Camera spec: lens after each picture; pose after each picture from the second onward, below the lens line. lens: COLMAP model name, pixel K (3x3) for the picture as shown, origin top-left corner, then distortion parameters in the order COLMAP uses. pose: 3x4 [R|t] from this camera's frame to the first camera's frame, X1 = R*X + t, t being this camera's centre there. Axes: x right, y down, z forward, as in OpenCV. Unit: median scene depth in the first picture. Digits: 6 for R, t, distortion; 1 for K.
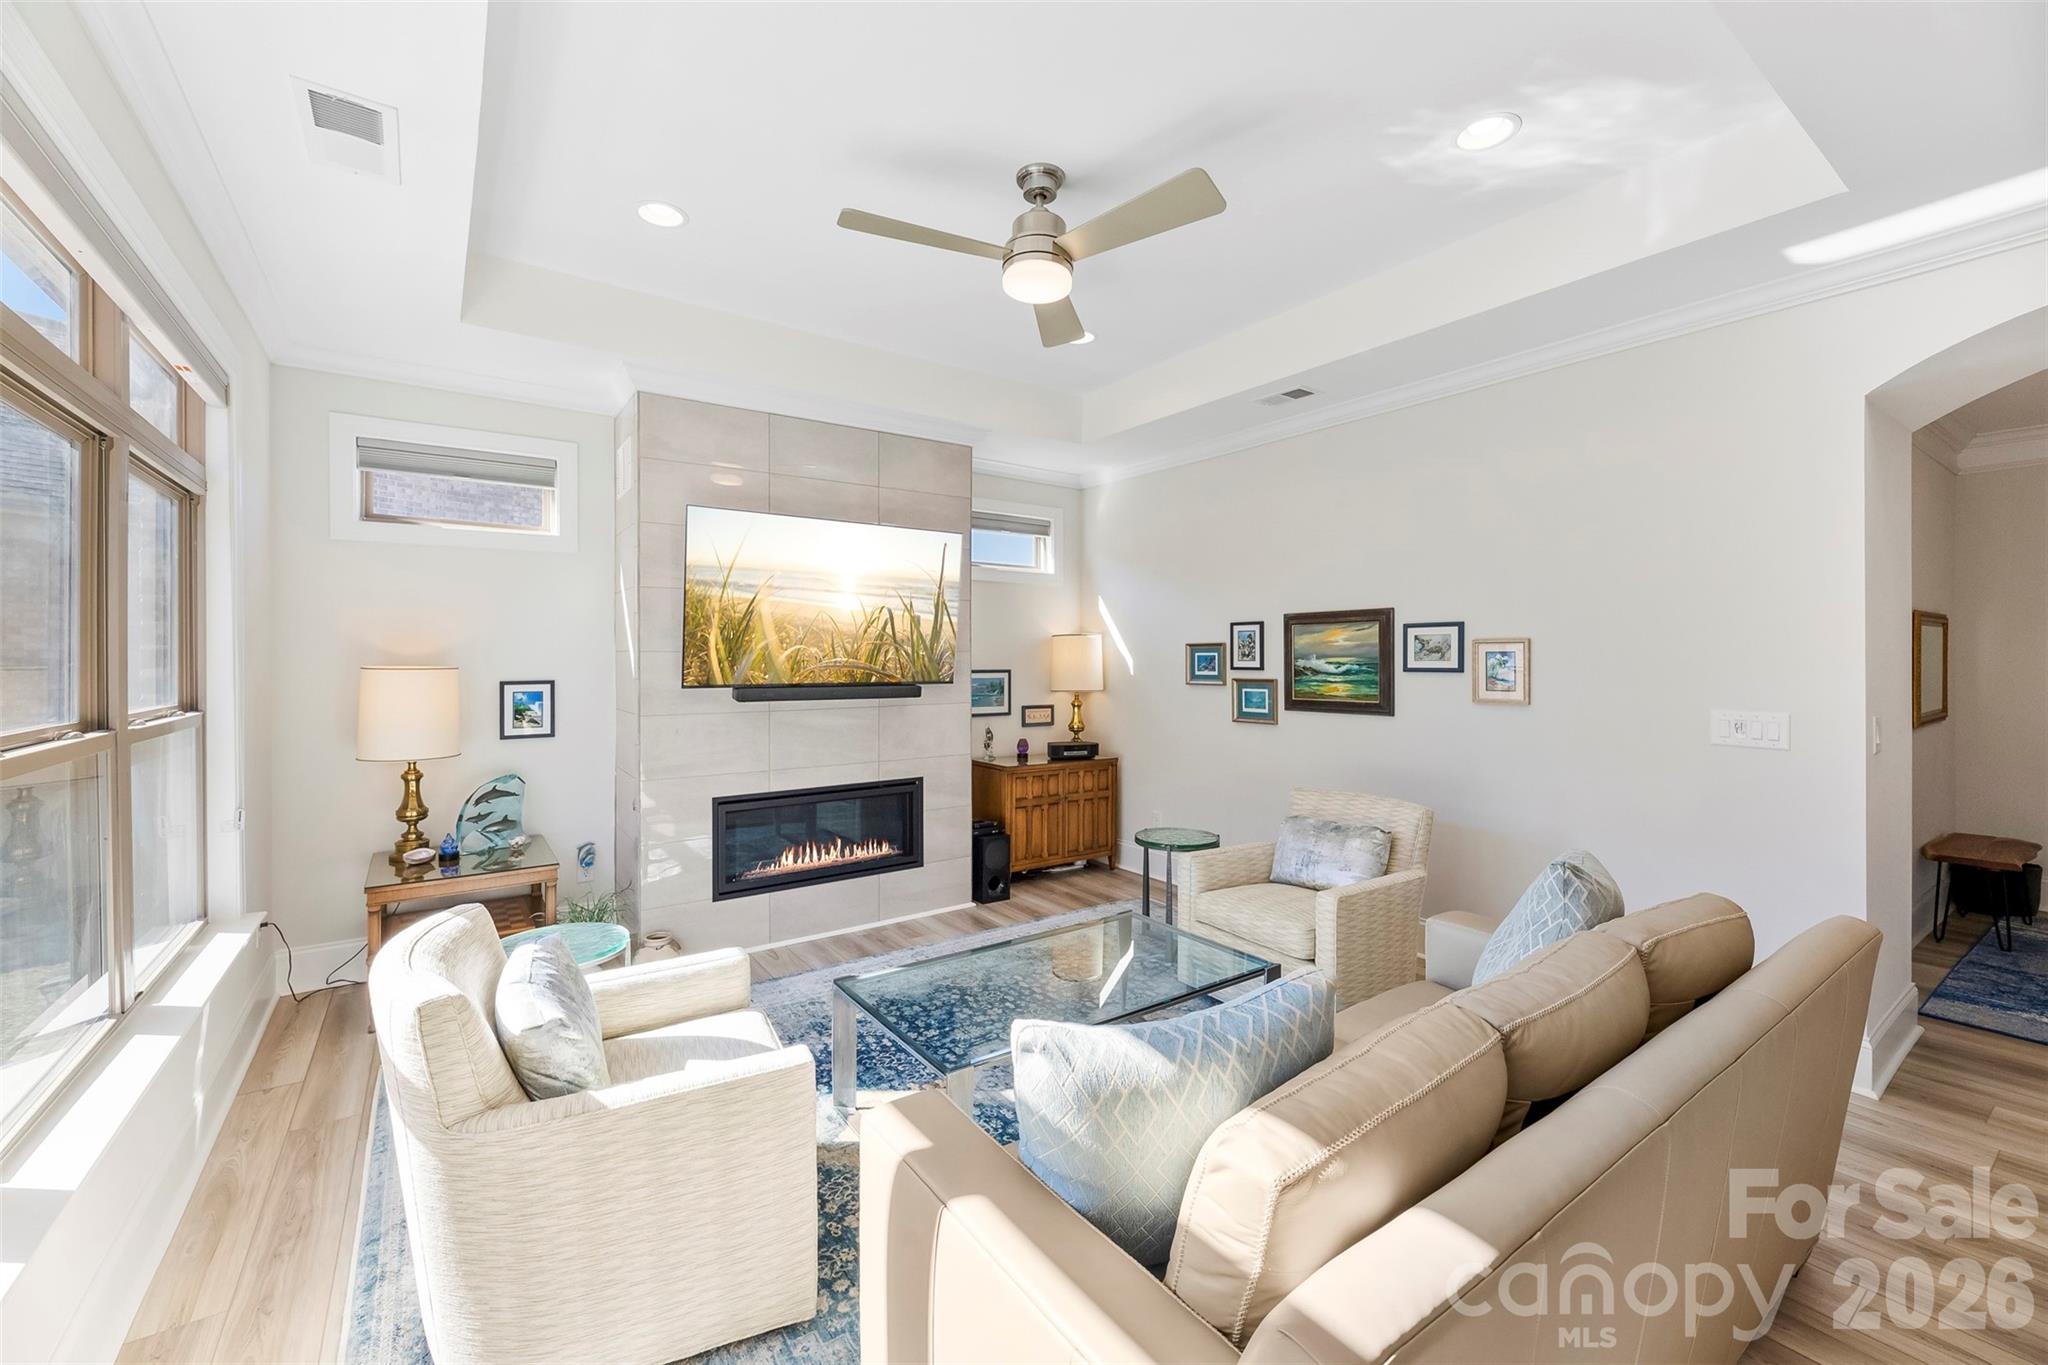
lens RADIAL K [[830.1, 0, 1019.0], [0, 830.1, 664.3], [0, 0, 1]] dist [-0.001803, 0.002205]
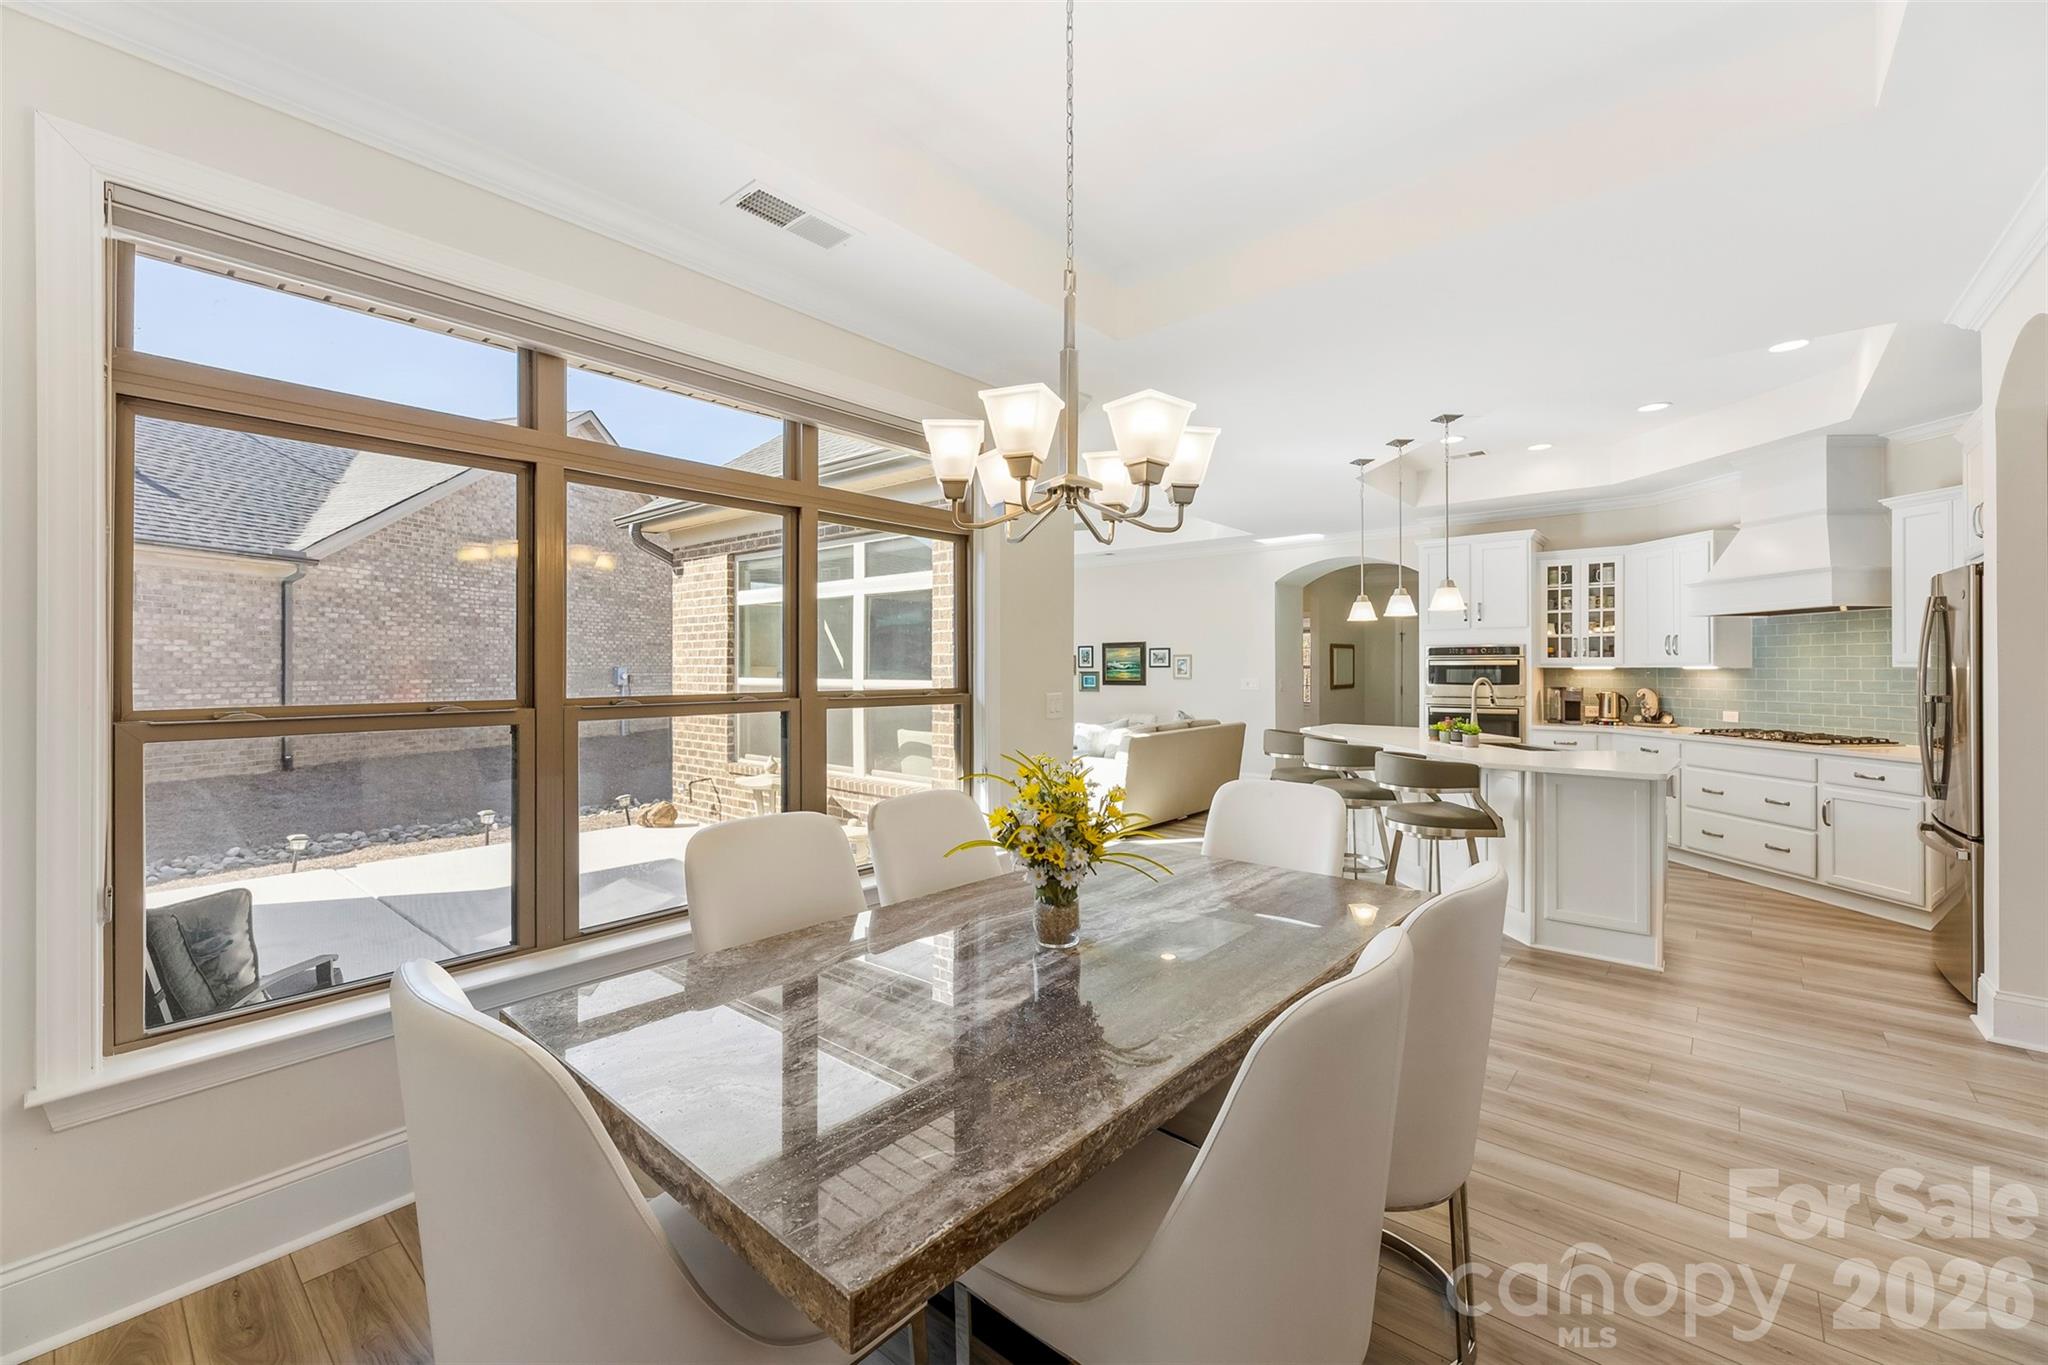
lens RADIAL K [[830.1, 0, 1017.4], [0, 830.1, 668.0], [0, 0, 1]] dist [-0.001803, 0.002205]
pose [[0.969237, -0.000431, 0.246129, -0.500496], [0.001919, 0.999981, -0.005804, 0.022820], [-0.246122, 0.006097, 0.969220, -1.235123]]
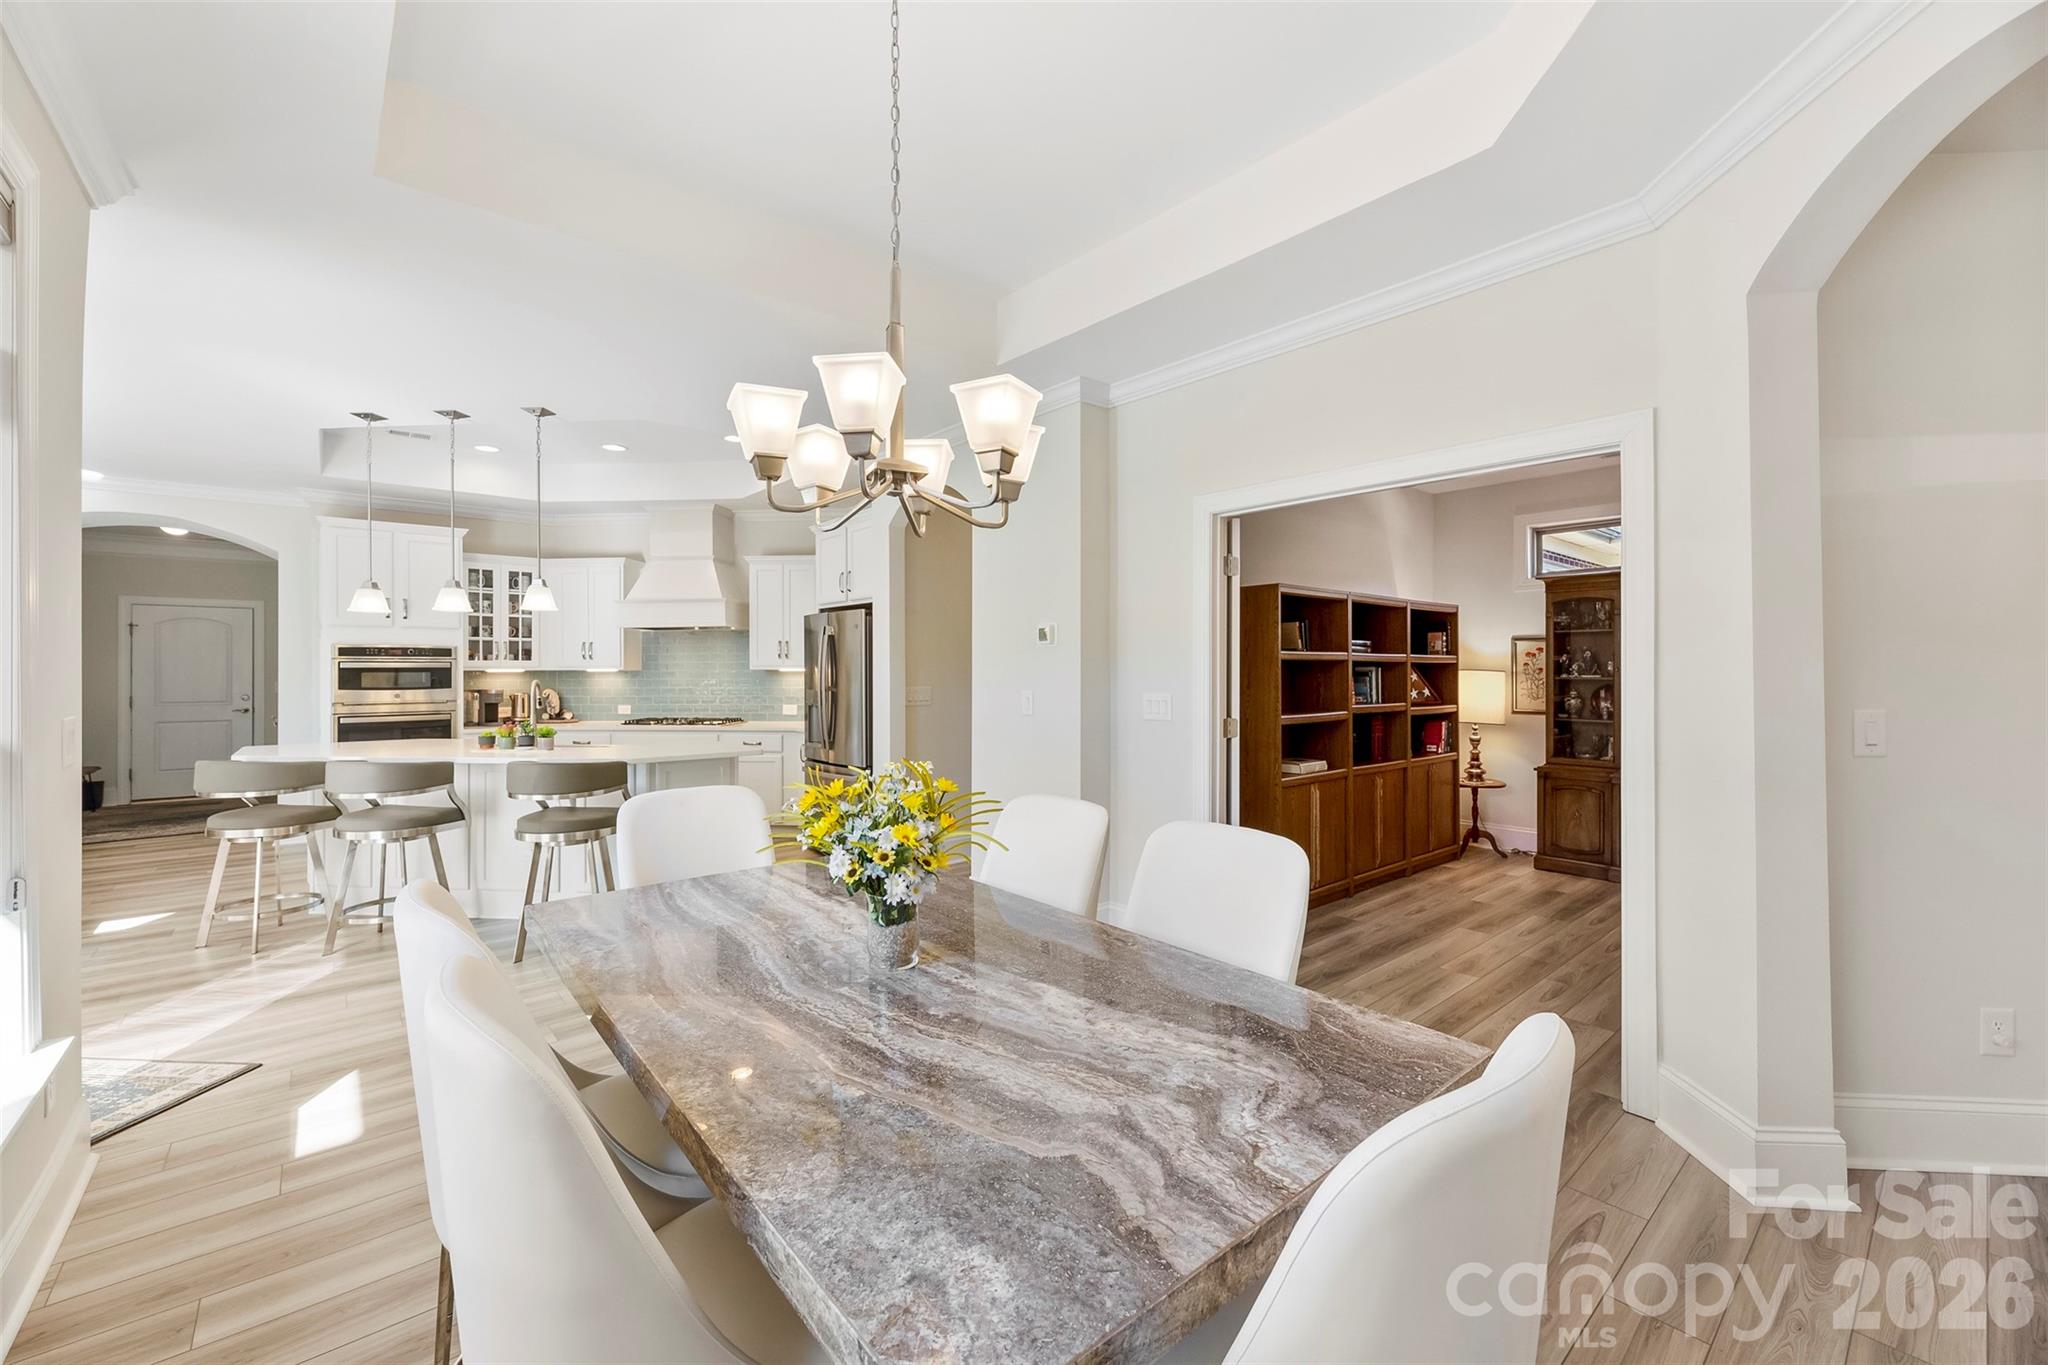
lens RADIAL K [[830.1, 0, 1016.8], [0, 830.1, 668.3], [0, 0, 1]] dist [-0.001803, 0.002205]
pose [[-0.090190, 0.001551, 0.995923, -0.779397], [0.009259, 0.999957, -0.000719, 0.021628], [-0.995881, 0.009156, -0.090201, -0.842287]]
